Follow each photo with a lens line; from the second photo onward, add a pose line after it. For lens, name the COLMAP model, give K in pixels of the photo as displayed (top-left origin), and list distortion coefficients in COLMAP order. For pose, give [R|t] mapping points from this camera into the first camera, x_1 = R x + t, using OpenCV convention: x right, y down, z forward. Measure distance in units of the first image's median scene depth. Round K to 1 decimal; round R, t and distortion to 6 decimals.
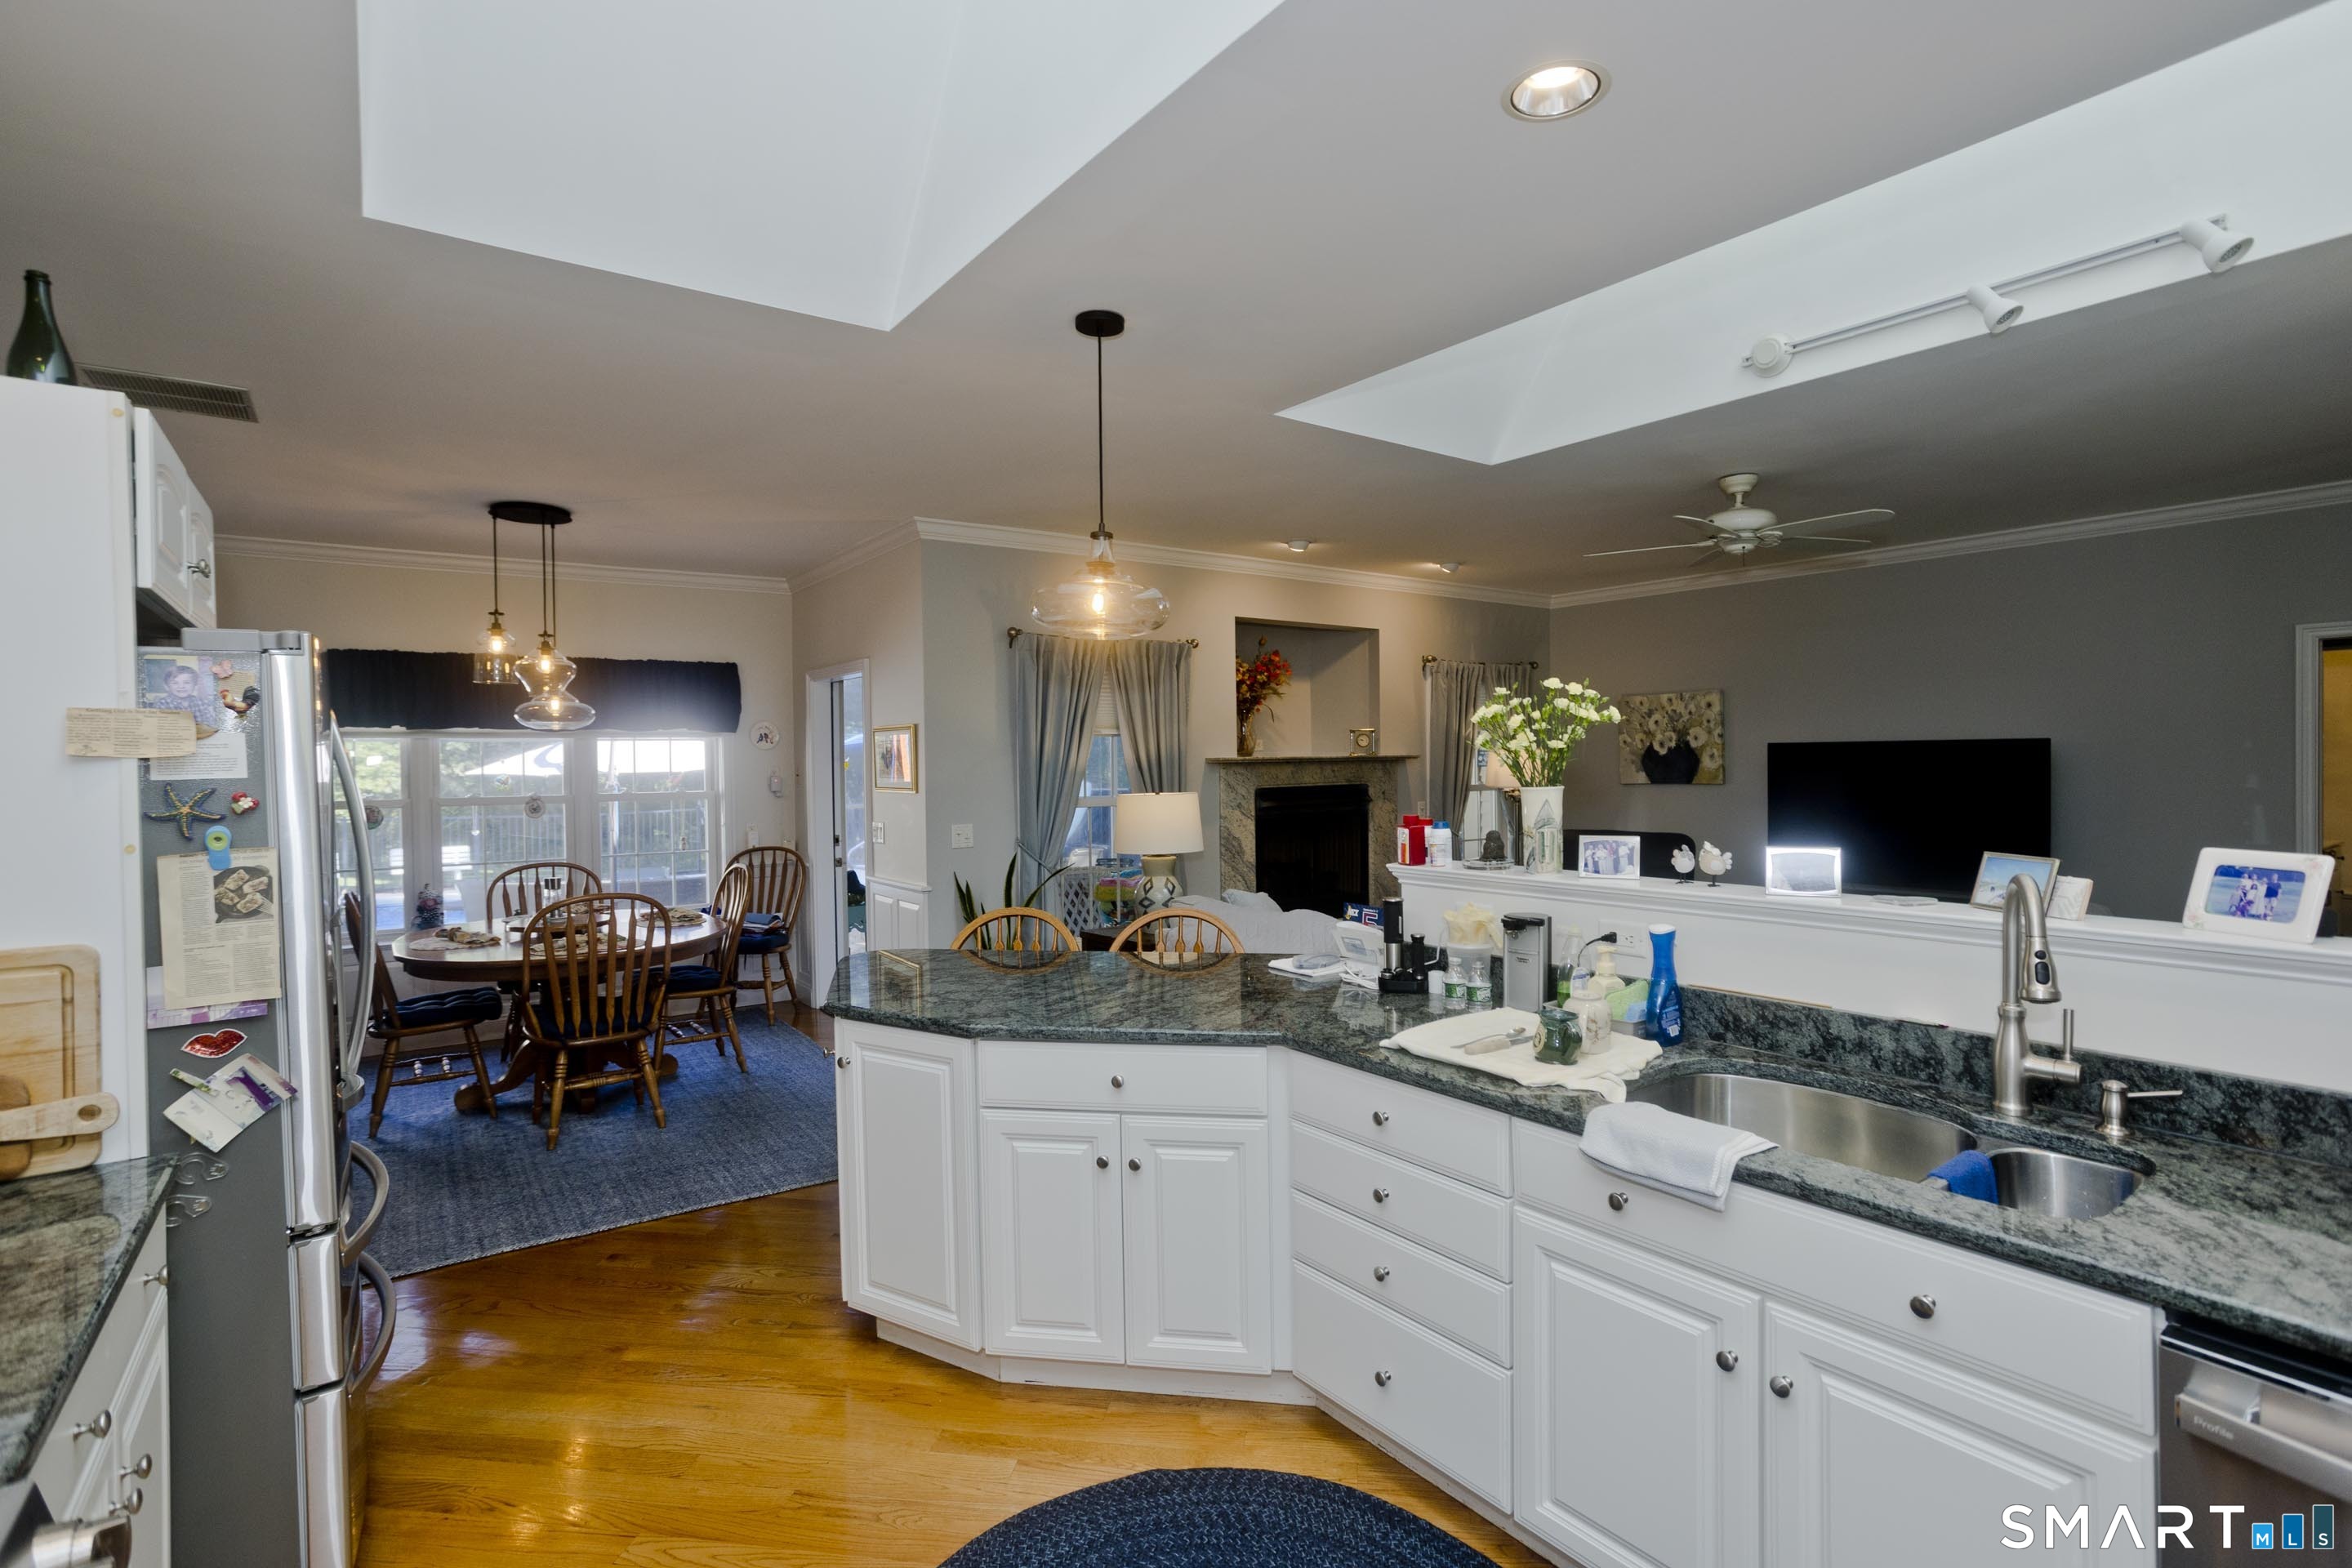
lens RADIAL K [[1127.6, 0, 1181.9], [0, 1127.6, 776.5], [0, 0, 1]] dist [-0.028060, 0.008309]
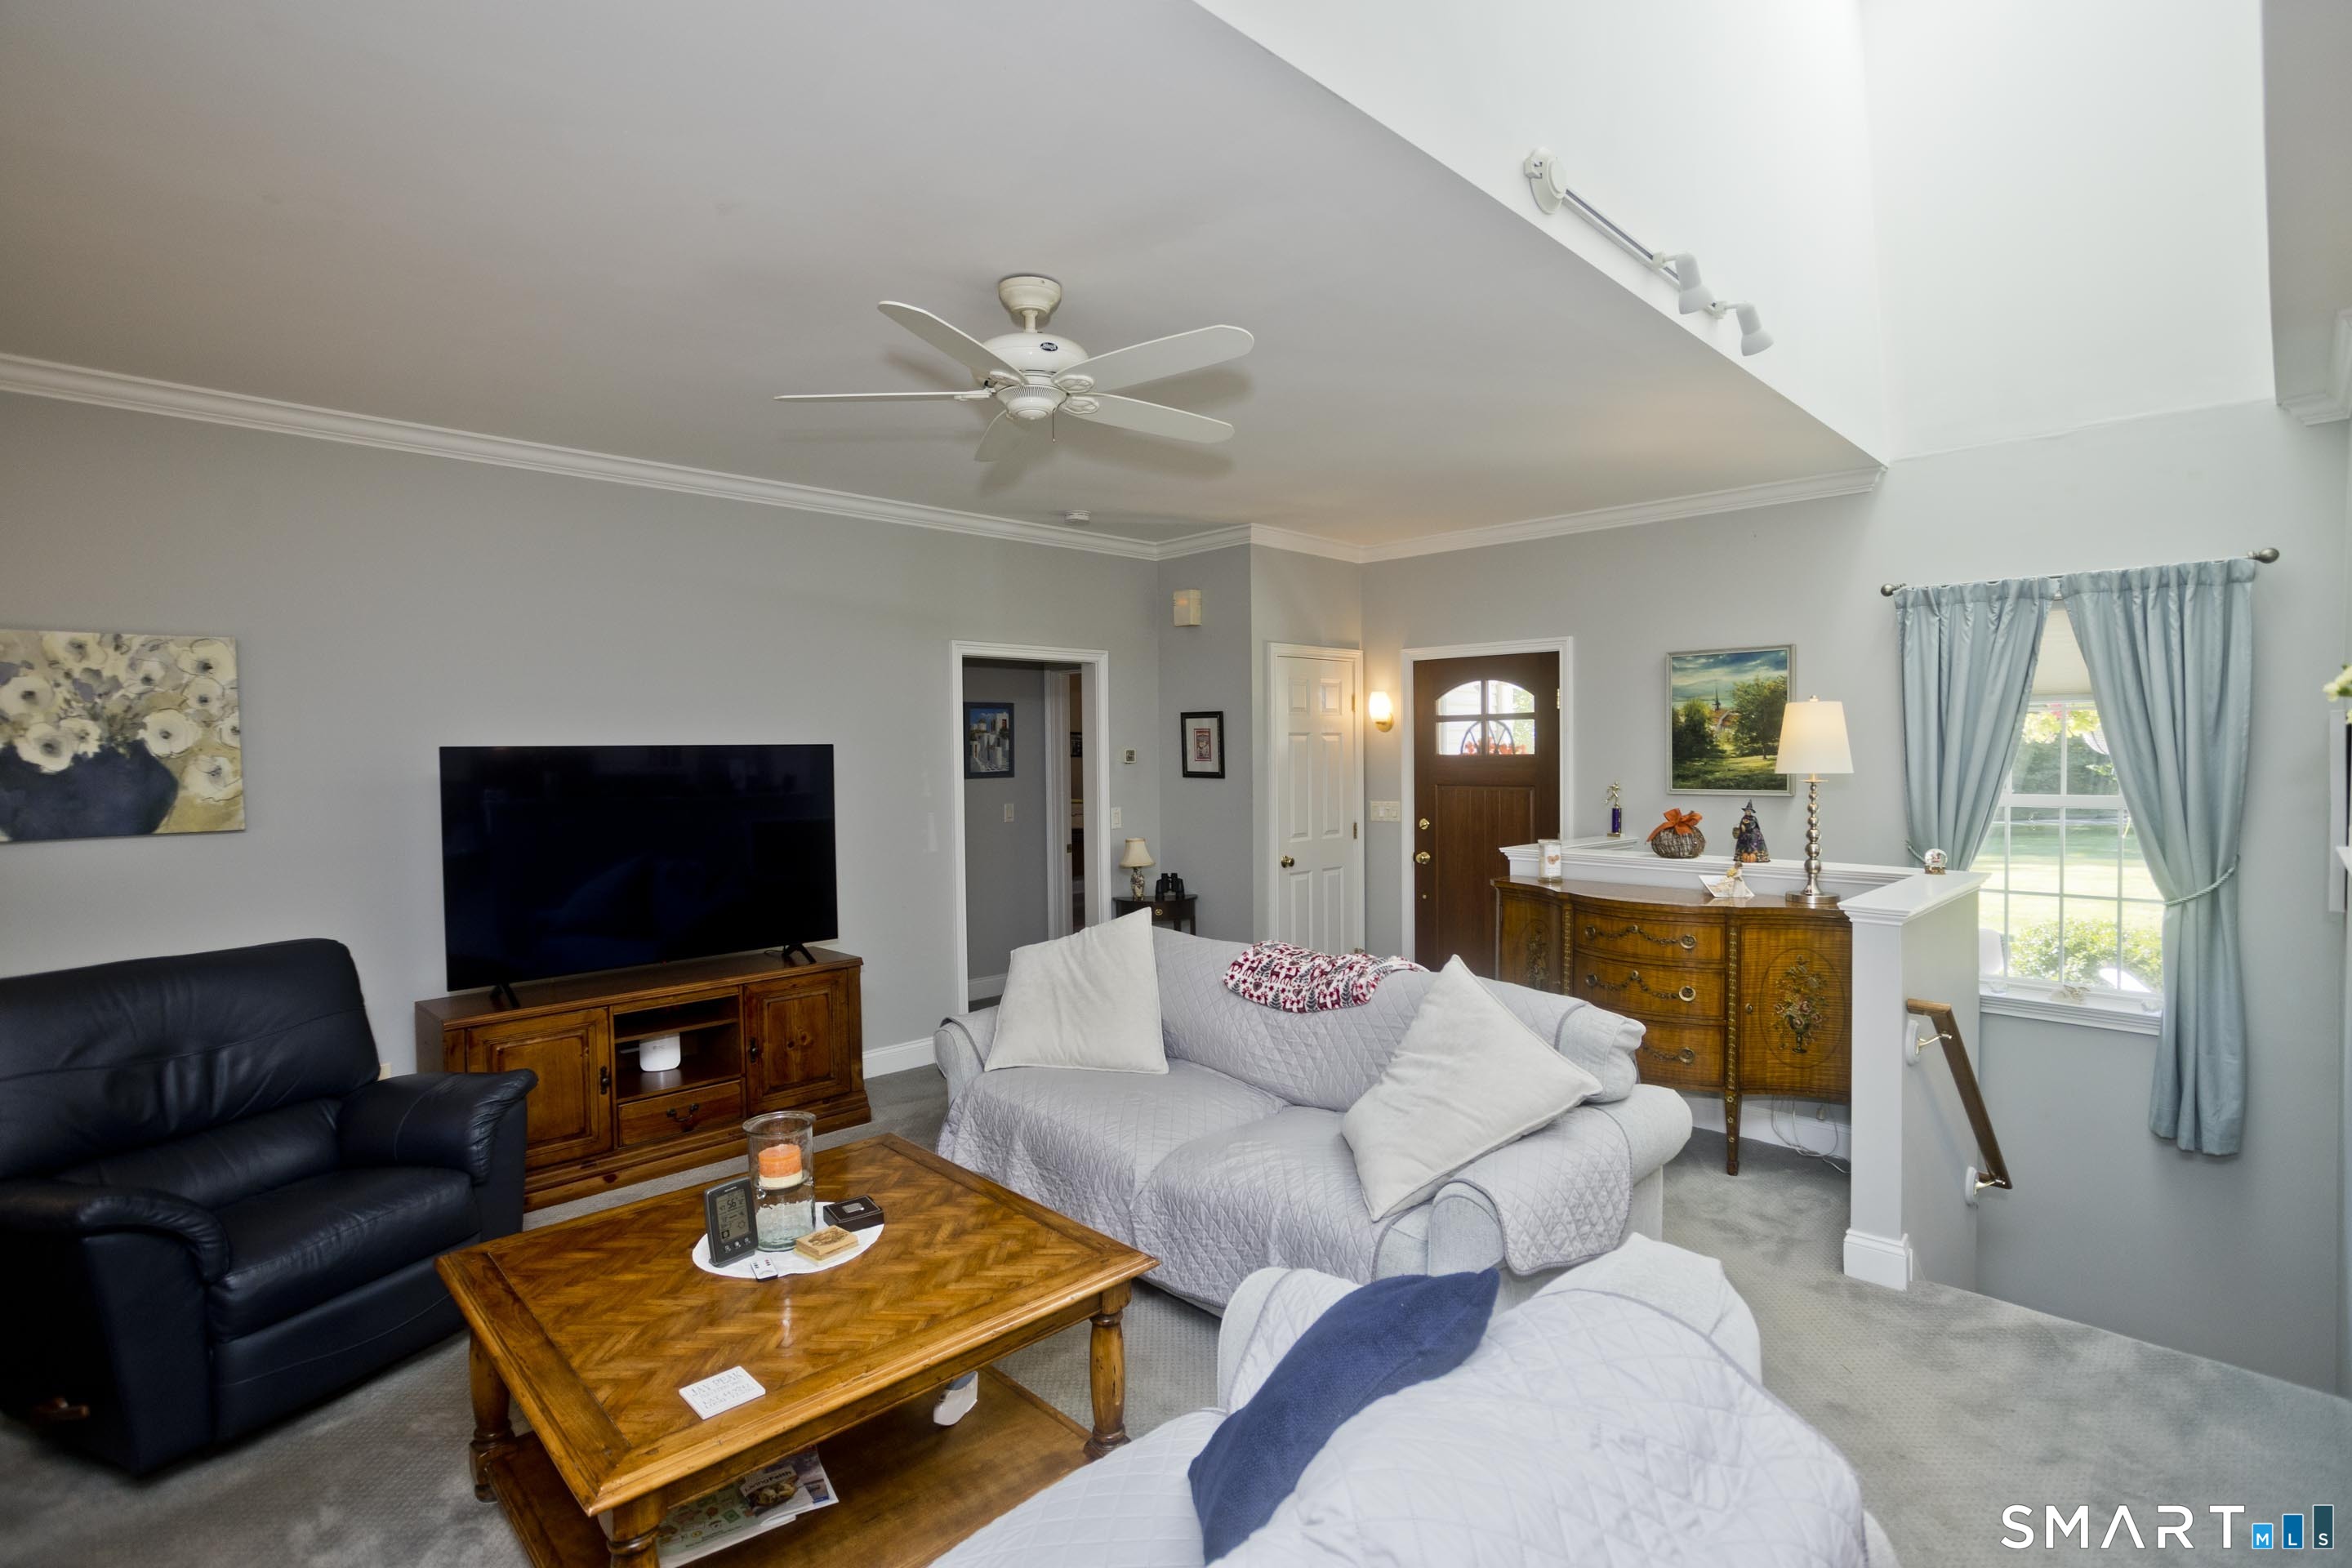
lens RADIAL K [[1127.6, 0, 1196.6], [0, 1127.6, 781.8], [0, 0, 1]] dist [-0.028060, 0.008309]
pose [[-0.162866, -0.014464, 0.986542, -0.096669], [0.026430, 0.999470, 0.019017, -0.019114], [-0.986294, 0.029171, -0.162397, 1.013903]]
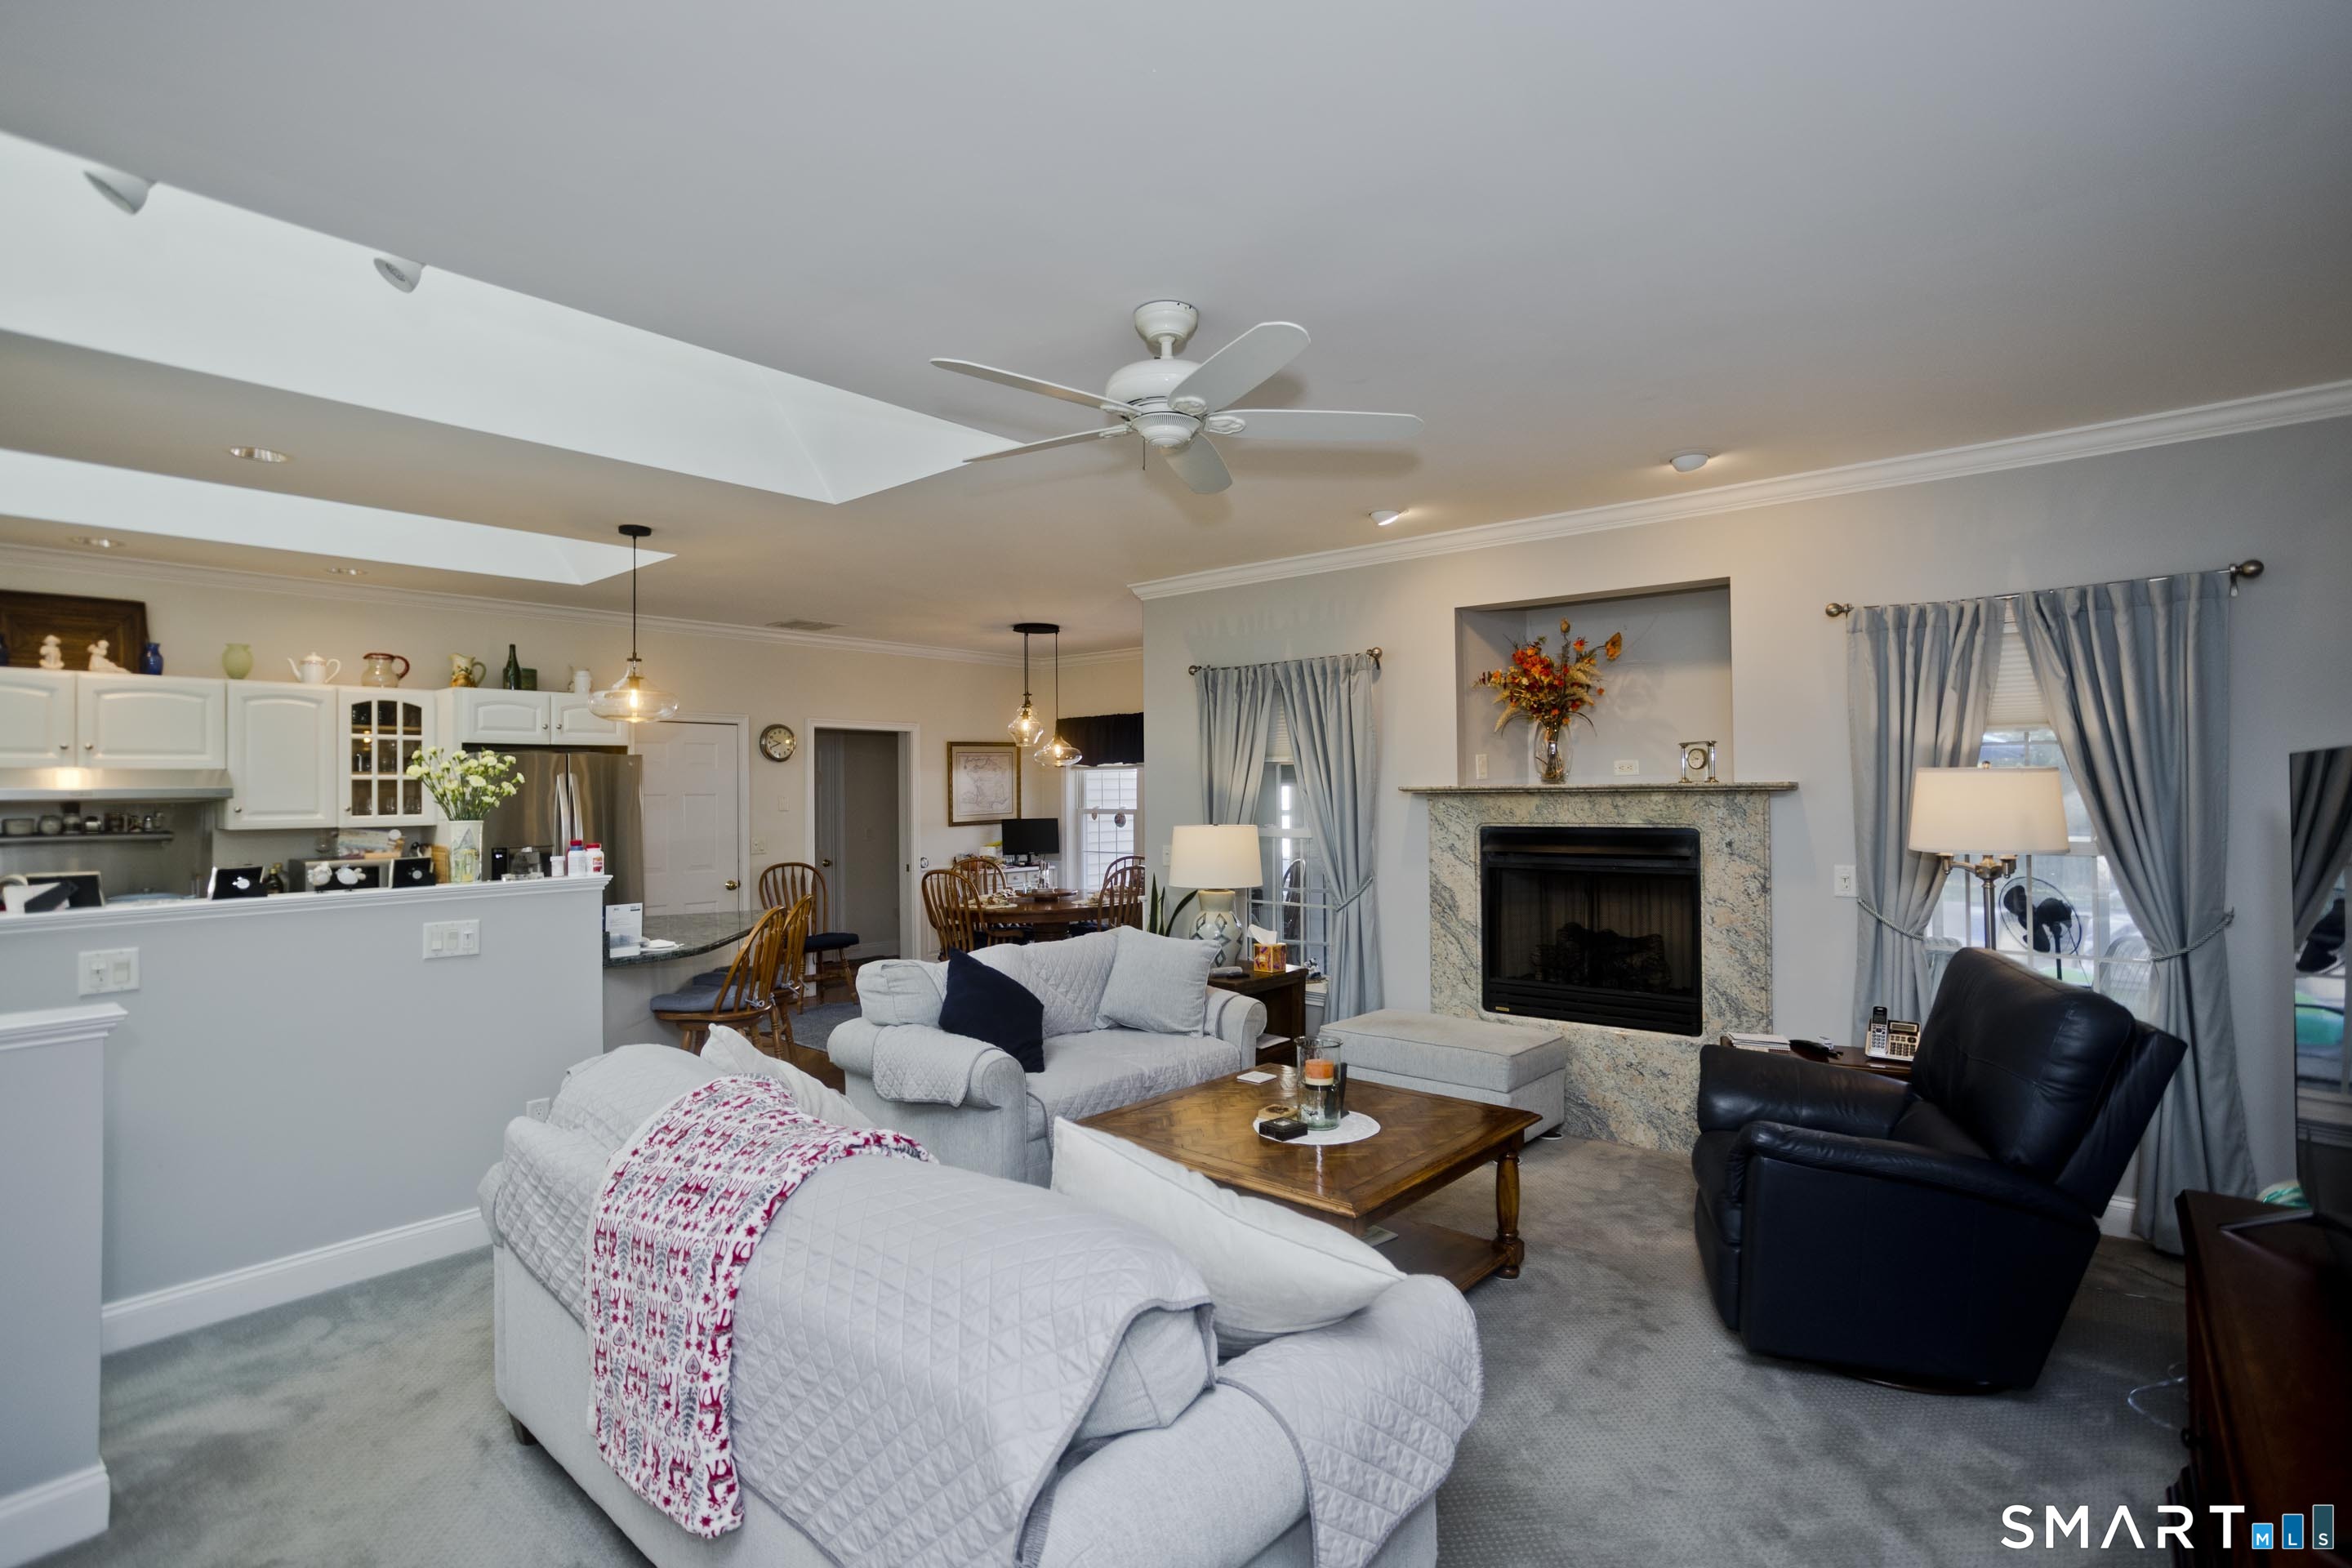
lens RADIAL K [[1127.6, 0, 1178.4], [0, 1127.6, 775.4], [0, 0, 1]] dist [-0.028060, 0.008309]
pose [[0.245614, 0.000184, -0.969368, 1.048561], [-0.007313, 0.999972, -0.001663, -0.029977], [0.969340, 0.007497, 0.245608, 0.858974]]
